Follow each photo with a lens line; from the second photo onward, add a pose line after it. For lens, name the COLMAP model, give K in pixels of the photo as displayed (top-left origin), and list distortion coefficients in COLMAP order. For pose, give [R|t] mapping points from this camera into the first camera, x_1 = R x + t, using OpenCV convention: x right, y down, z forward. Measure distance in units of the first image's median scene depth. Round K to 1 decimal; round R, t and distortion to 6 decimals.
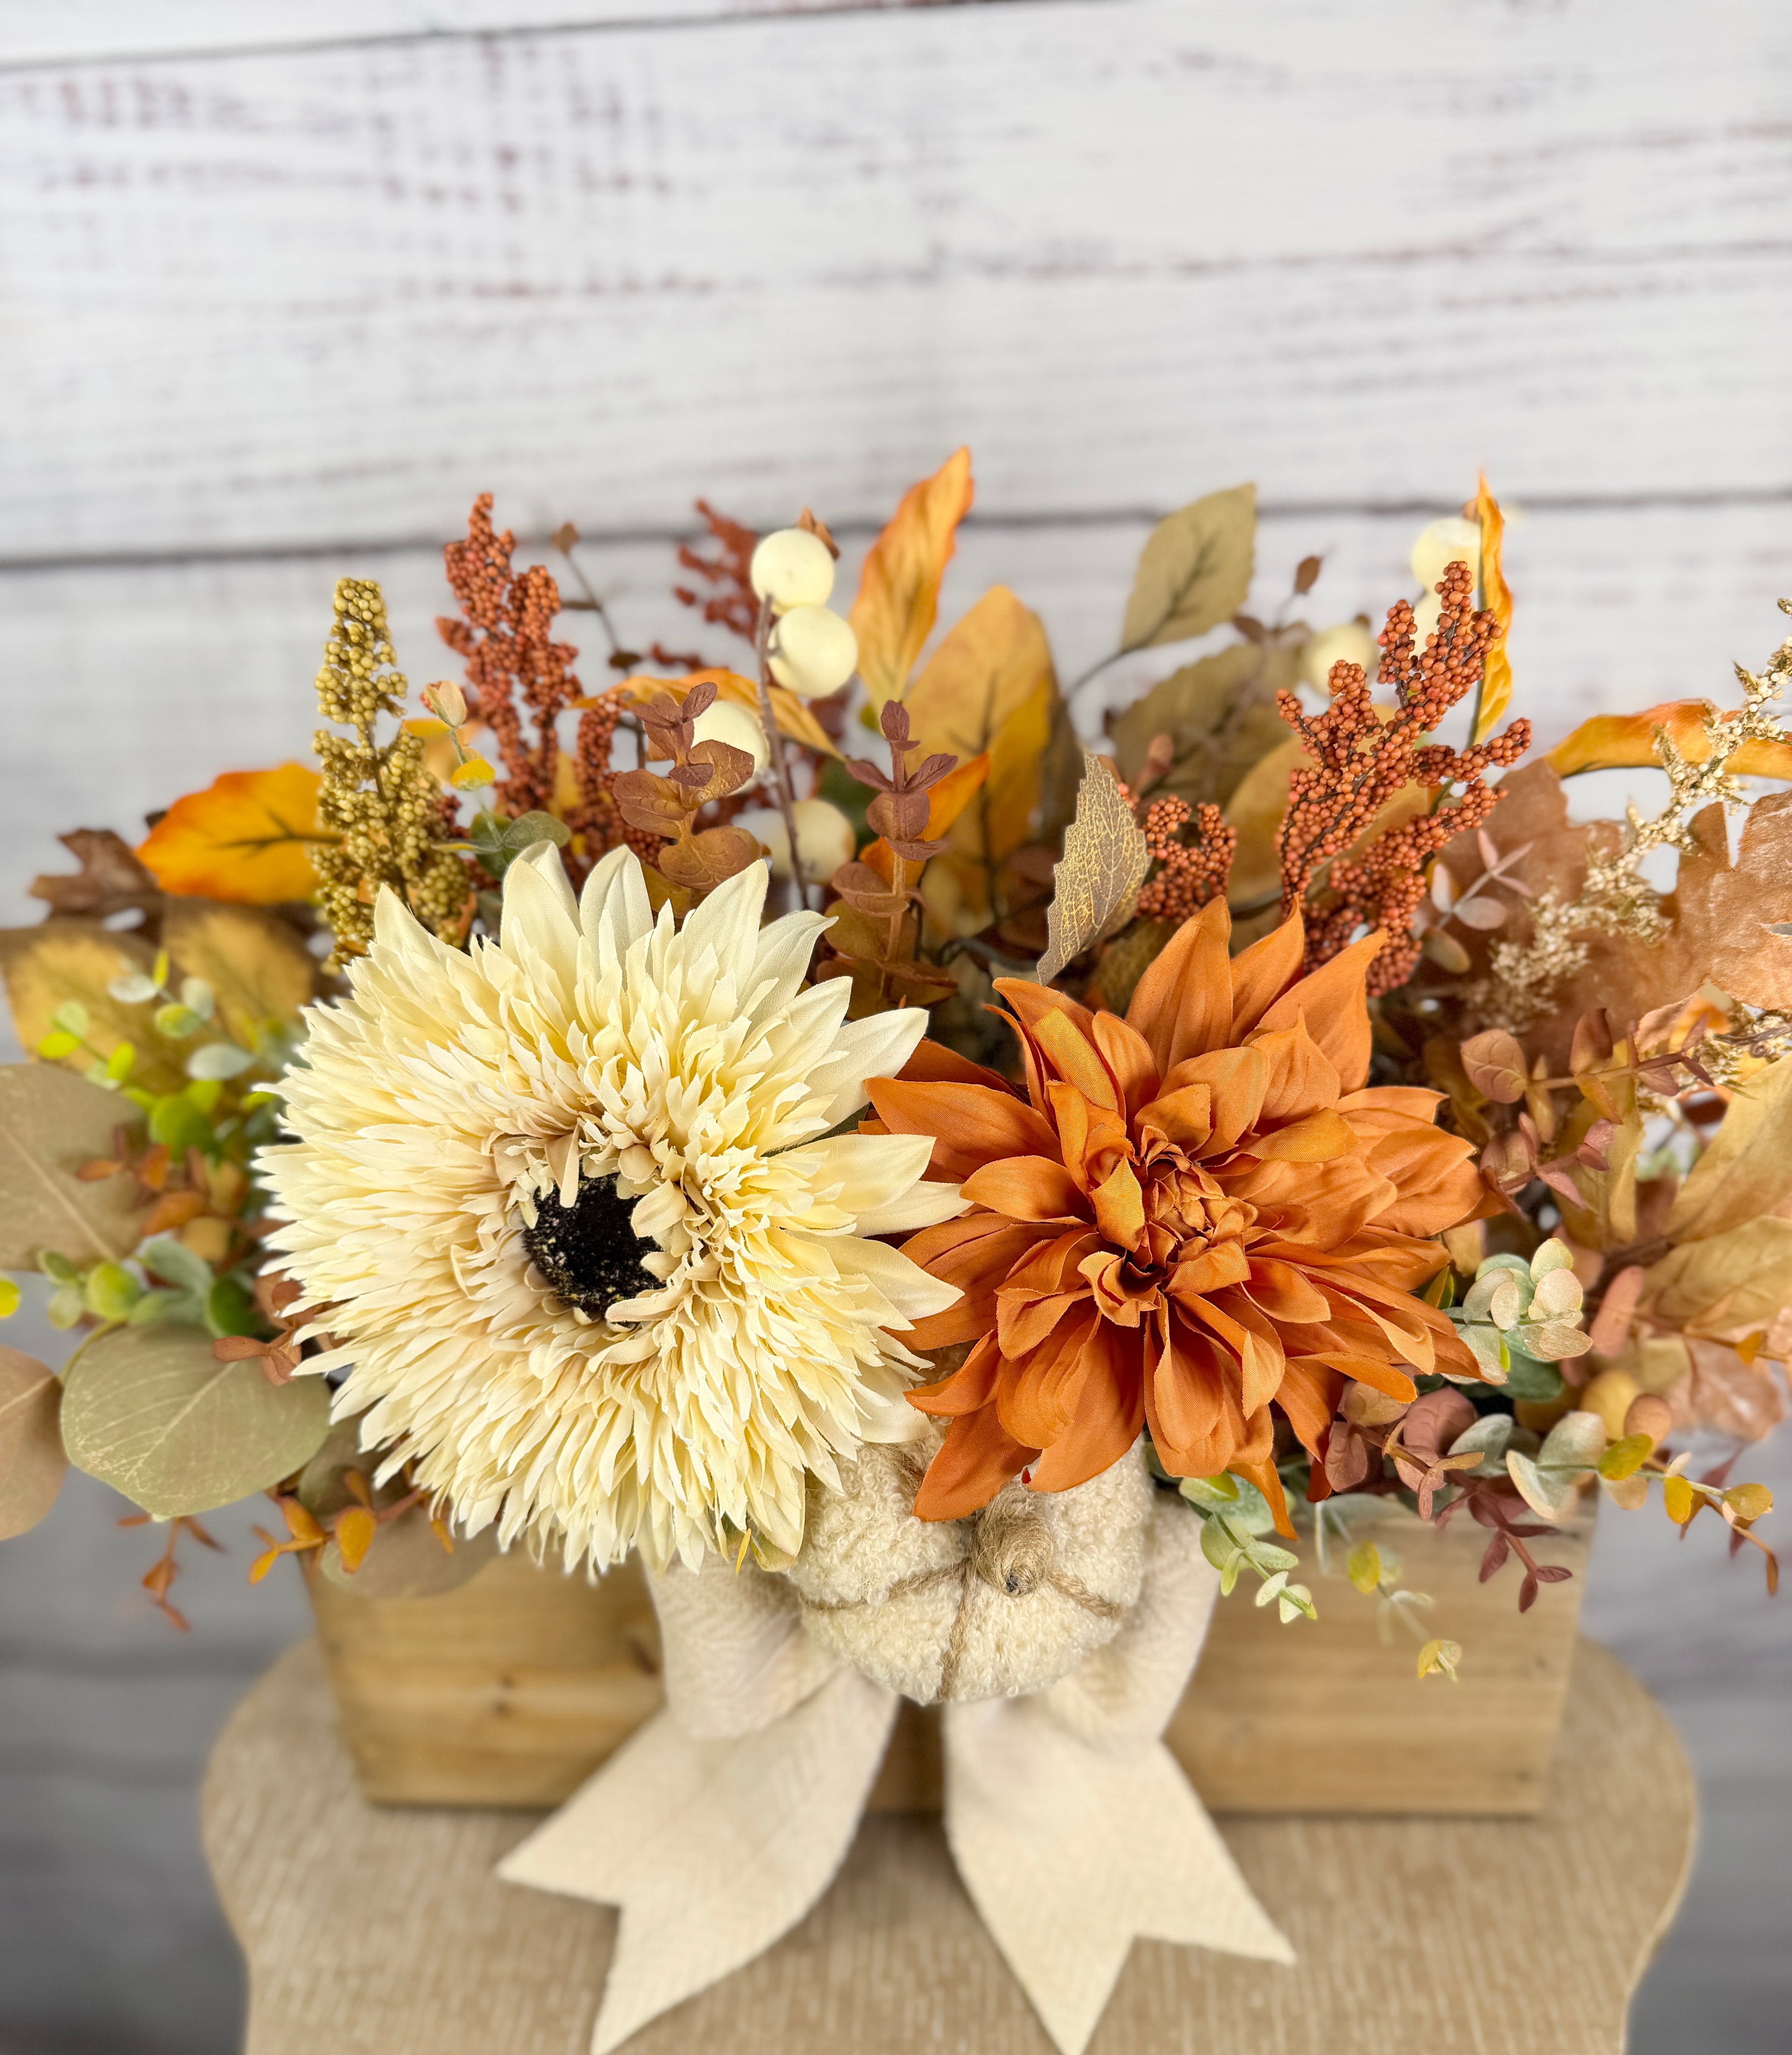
lens RADIAL K [[1546.1, 0, 902.0], [0, 1546.1, 1125.3], [0, 0, 1]] dist [-0.000274, -0.033934]
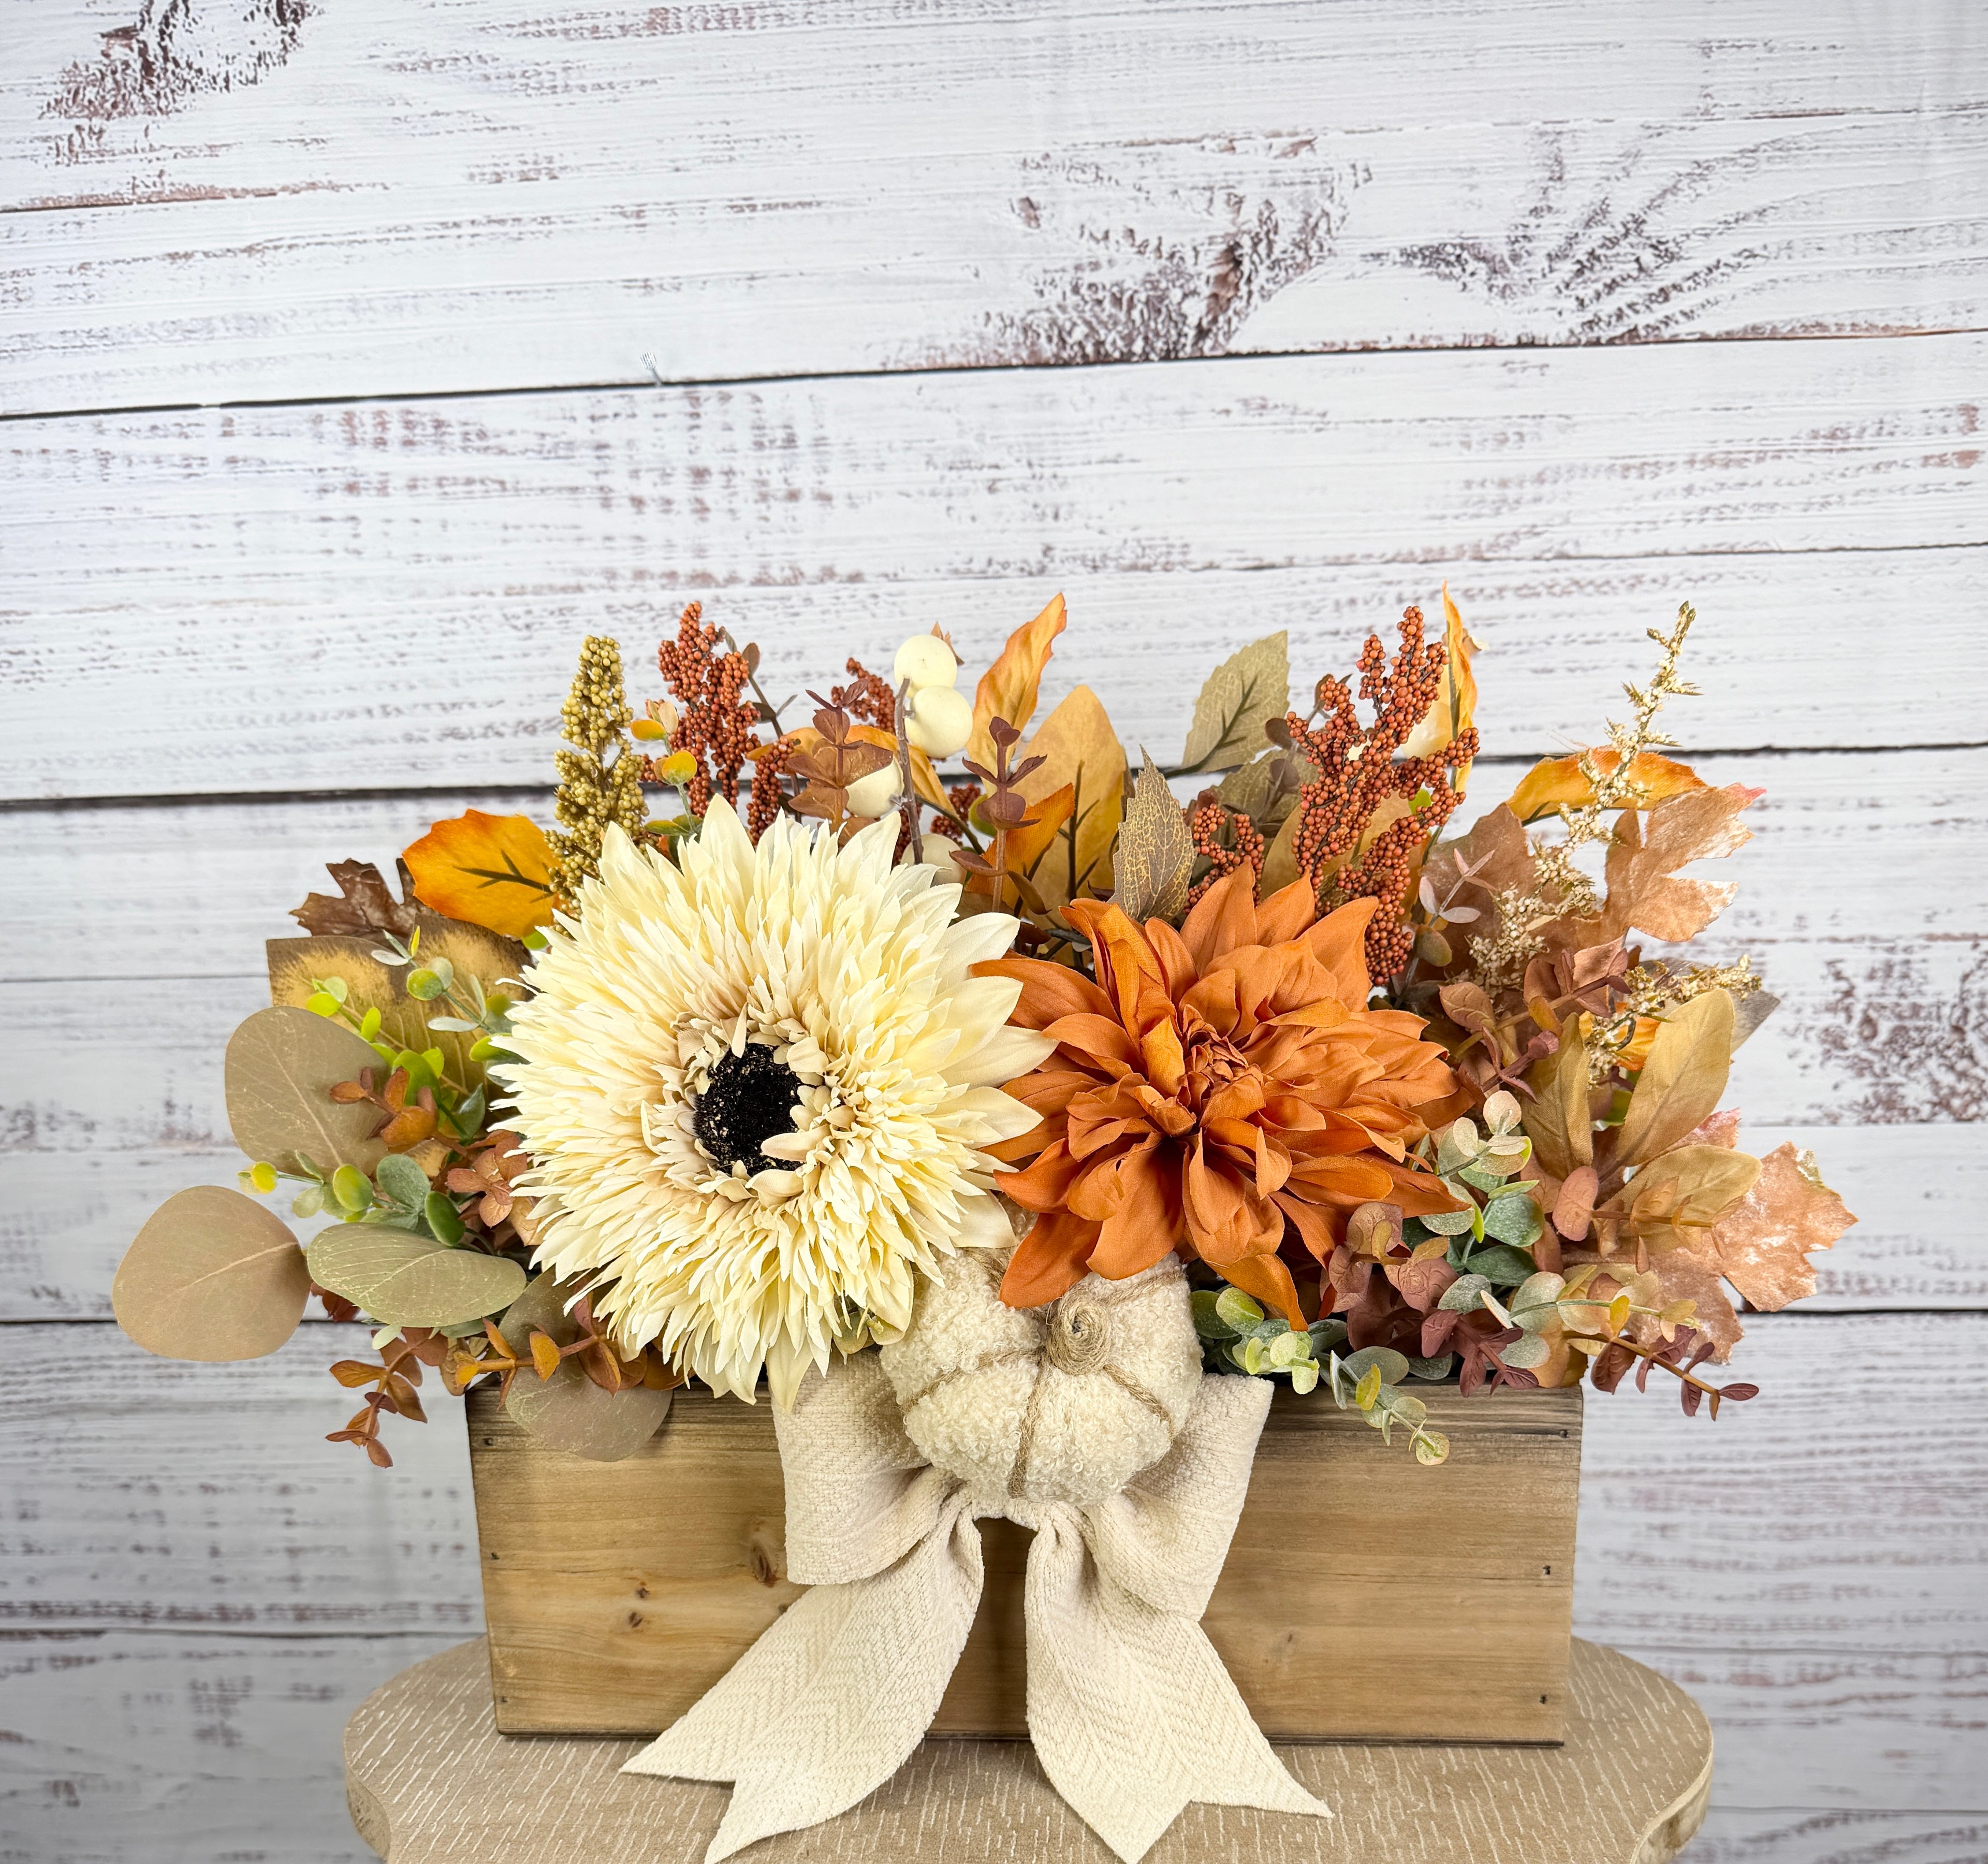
lens RADIAL K [[1670.1, 0, 993.5], [0, 1670.1, 1337.4], [0, 0, 1]] dist [0.010087, -0.016030]
pose [[0.999669, 0.021698, -0.013839, 0.020768], [-0.024026, 0.979569, -0.199668, 0.525636], [0.009224, 0.199934, 0.979766, -0.299756]]
